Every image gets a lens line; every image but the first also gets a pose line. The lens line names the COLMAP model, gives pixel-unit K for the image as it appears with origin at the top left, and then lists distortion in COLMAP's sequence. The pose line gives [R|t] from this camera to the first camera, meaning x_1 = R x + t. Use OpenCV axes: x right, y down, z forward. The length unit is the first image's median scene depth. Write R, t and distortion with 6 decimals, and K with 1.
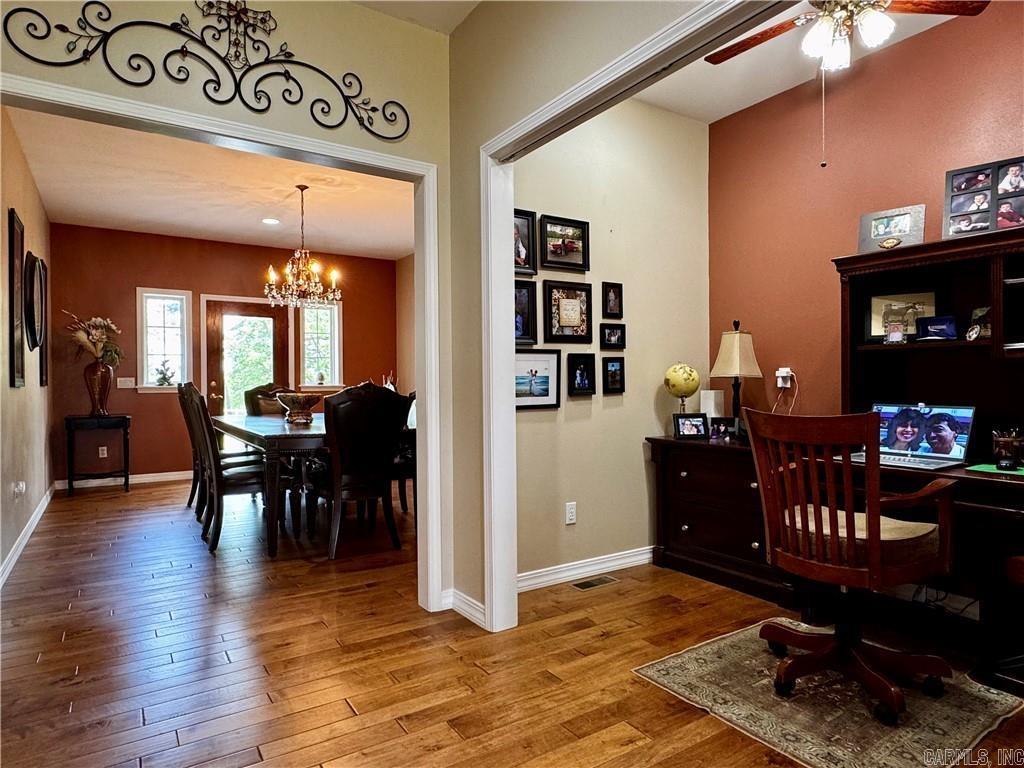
lens RADIAL K [[611.1, 0, 509.8], [0, 611.1, 382.2], [0, 0, 1]] dist [0.002388, -0.000158]
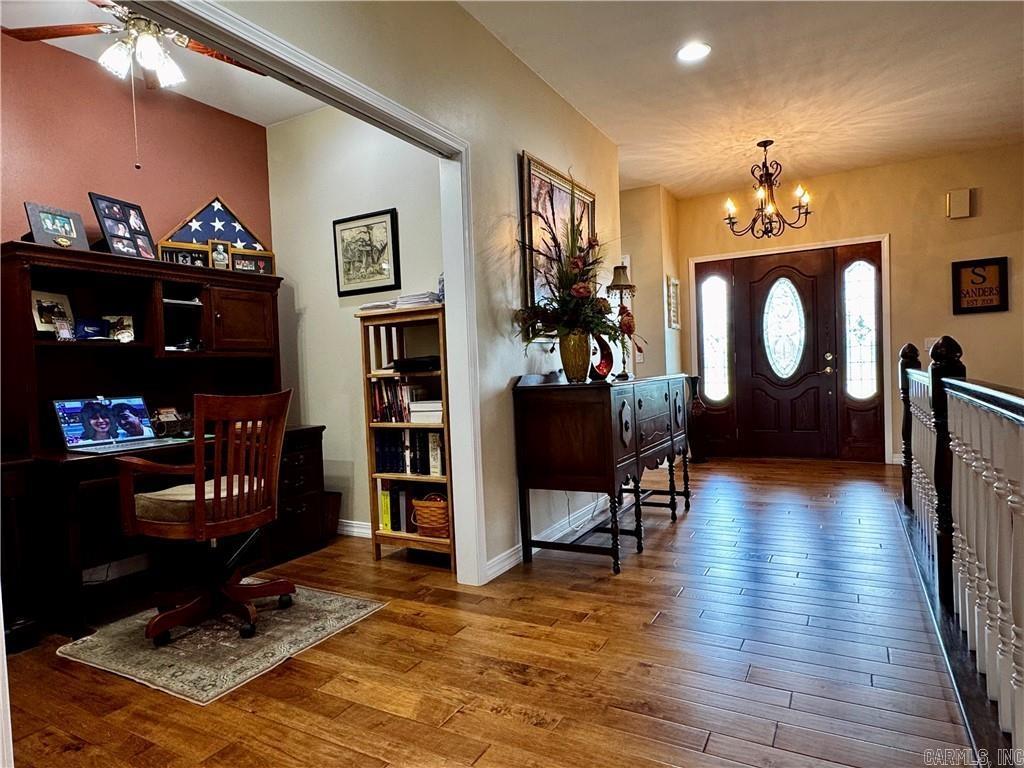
lens RADIAL K [[611.1, 0, 510.2], [0, 611.1, 386.1], [0, 0, 1]] dist [0.002388, -0.000158]
pose [[-0.463983, -0.003197, 0.885838, -0.729042], [0.041876, 0.998796, 0.025538, 0.020728], [-0.884854, 0.048944, -0.463291, 0.958959]]
